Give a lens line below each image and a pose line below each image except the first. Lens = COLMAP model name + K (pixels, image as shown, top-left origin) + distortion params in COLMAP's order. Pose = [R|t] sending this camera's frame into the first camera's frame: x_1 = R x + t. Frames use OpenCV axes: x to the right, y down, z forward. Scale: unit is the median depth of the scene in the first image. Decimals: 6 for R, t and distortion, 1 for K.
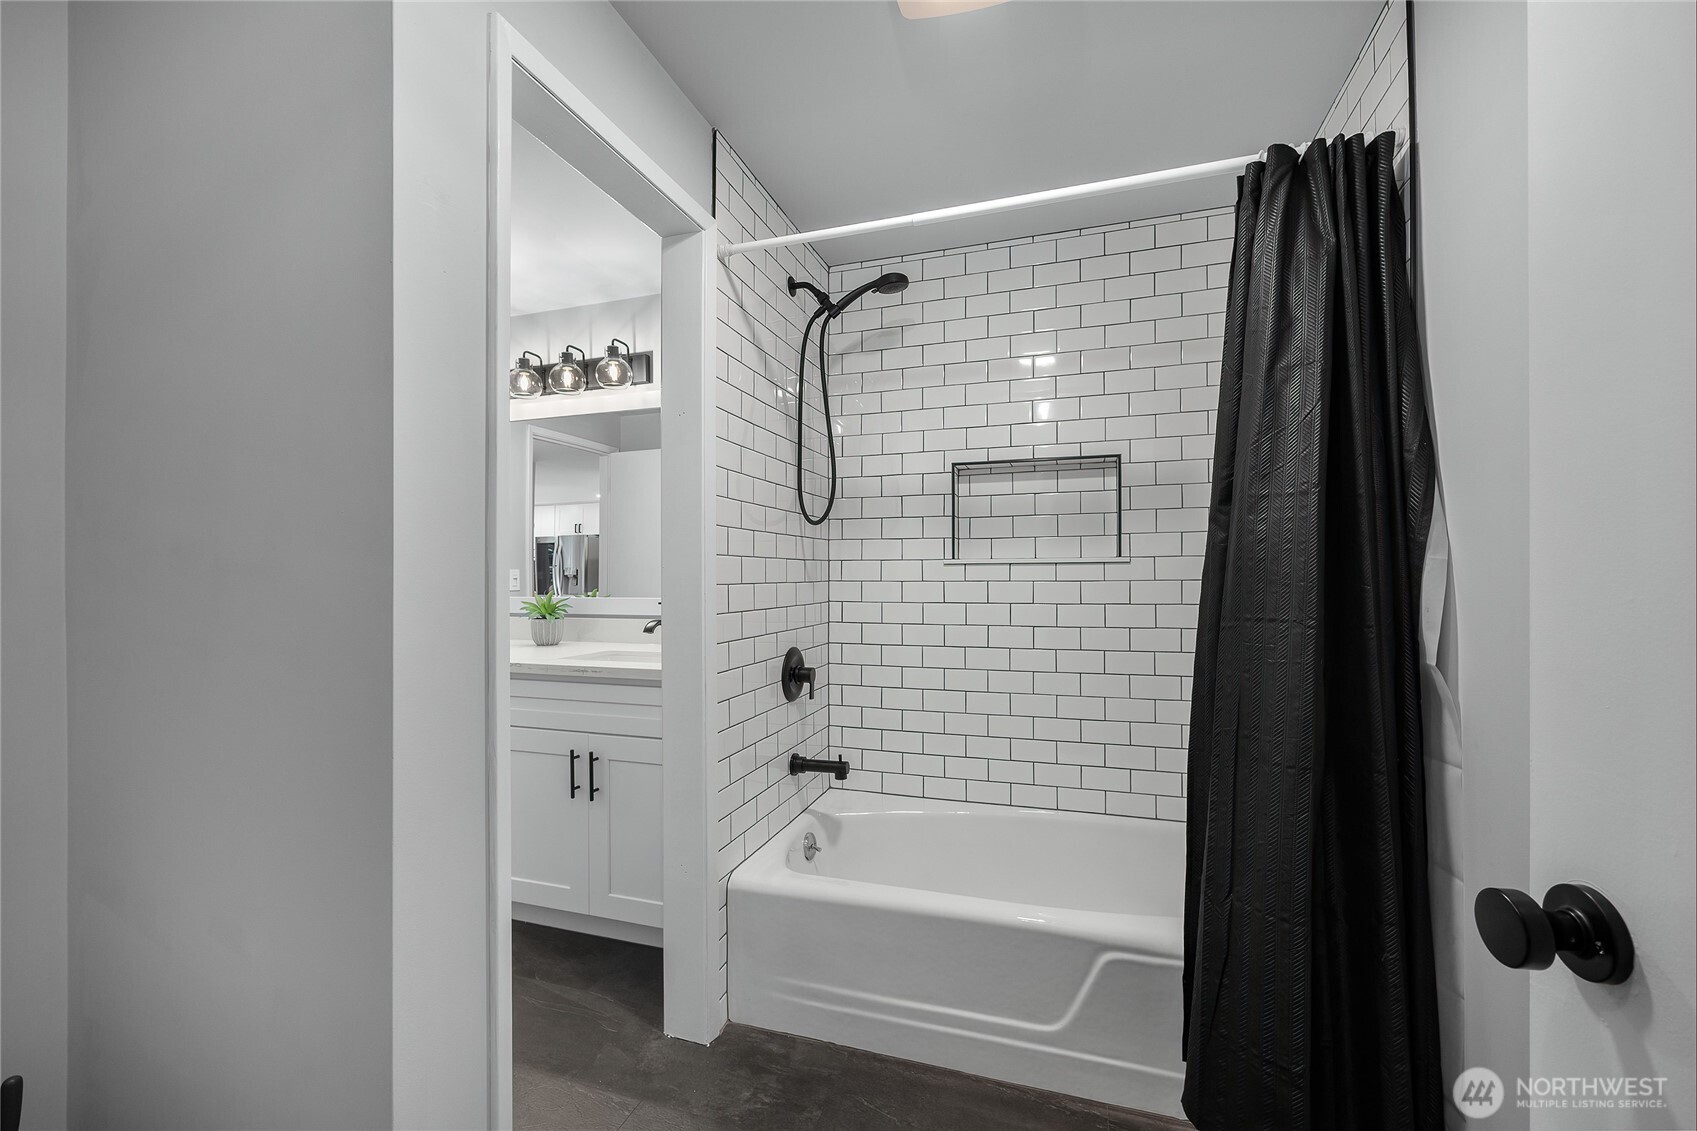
lens RADIAL K [[690.0, 0, 848.5], [0, 690.0, 565.5], [0, 0, 1]] dist [0.000229, -0.000072]
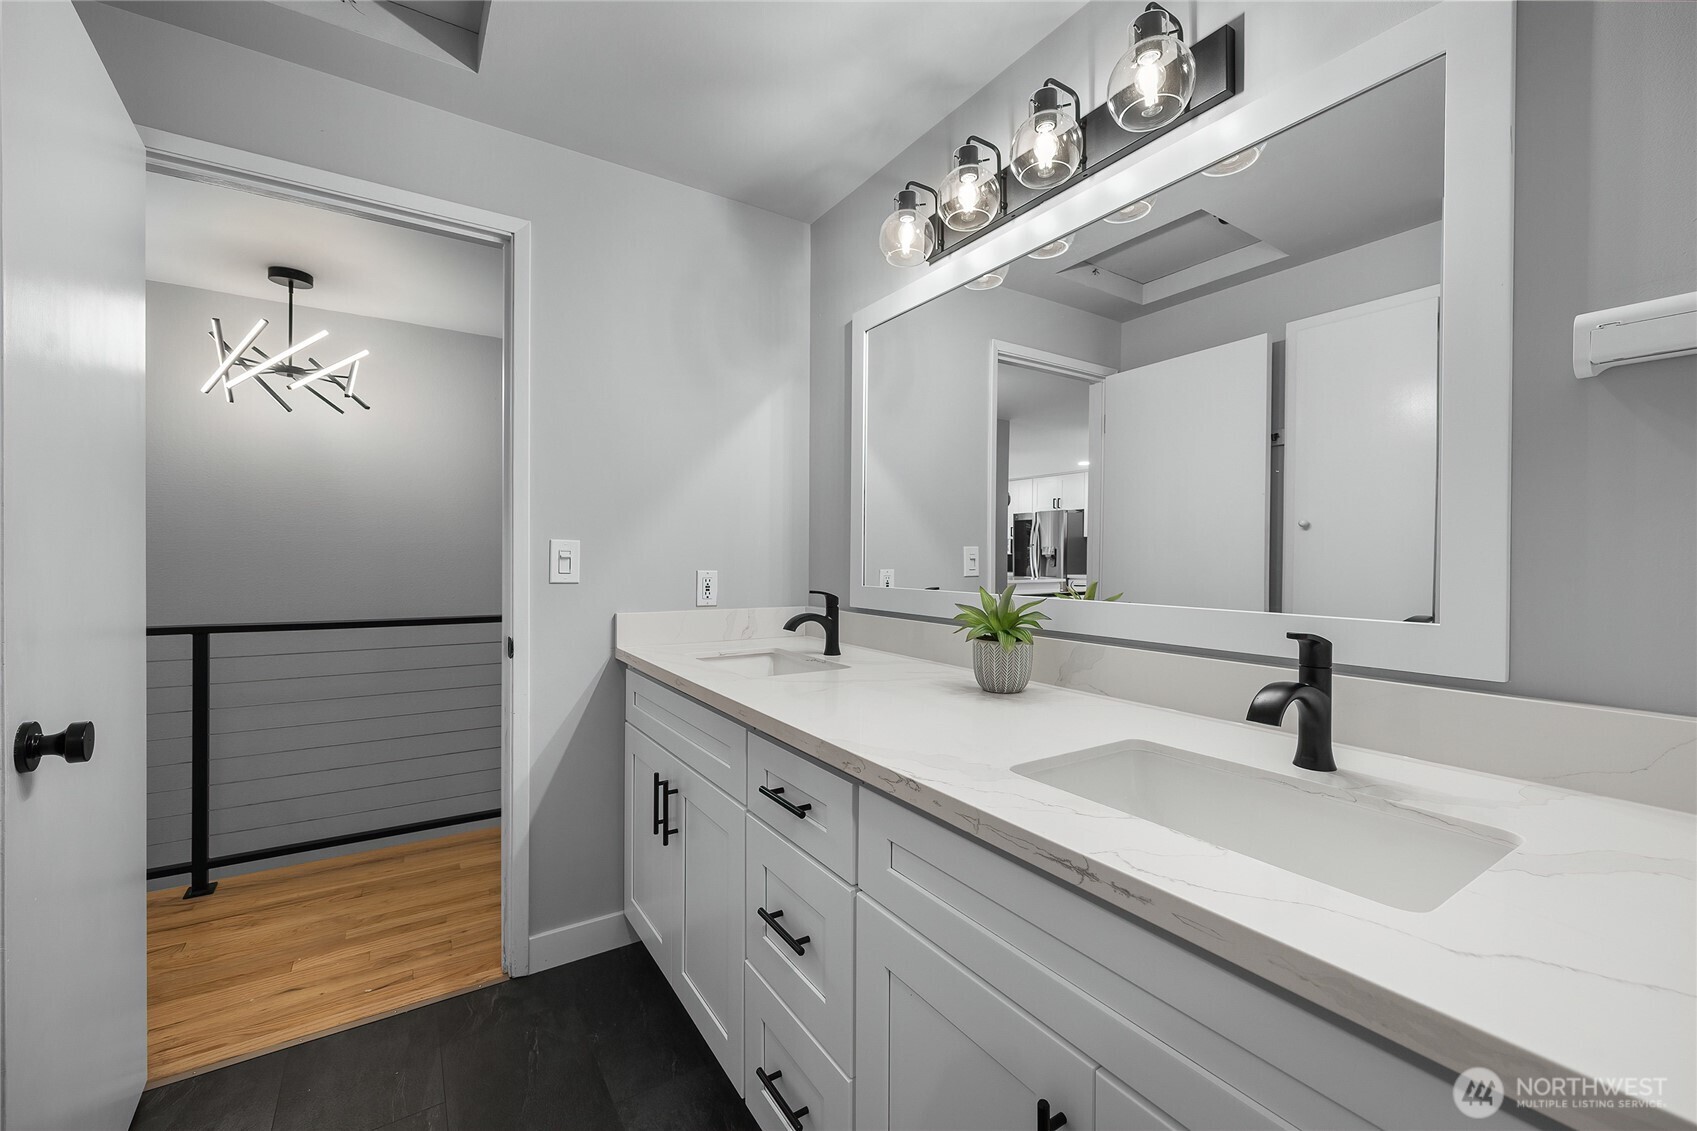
lens RADIAL K [[678.6, 0, 850.1], [0, 678.6, 560.5], [0, 0, 1]] dist [-0.000455, -0.000381]
pose [[0.785321, 0.016908, -0.618858, -0.076230], [-0.003954, 0.999744, 0.022297, 0.002834], [0.619076, -0.015064, 0.785187, 0.190408]]
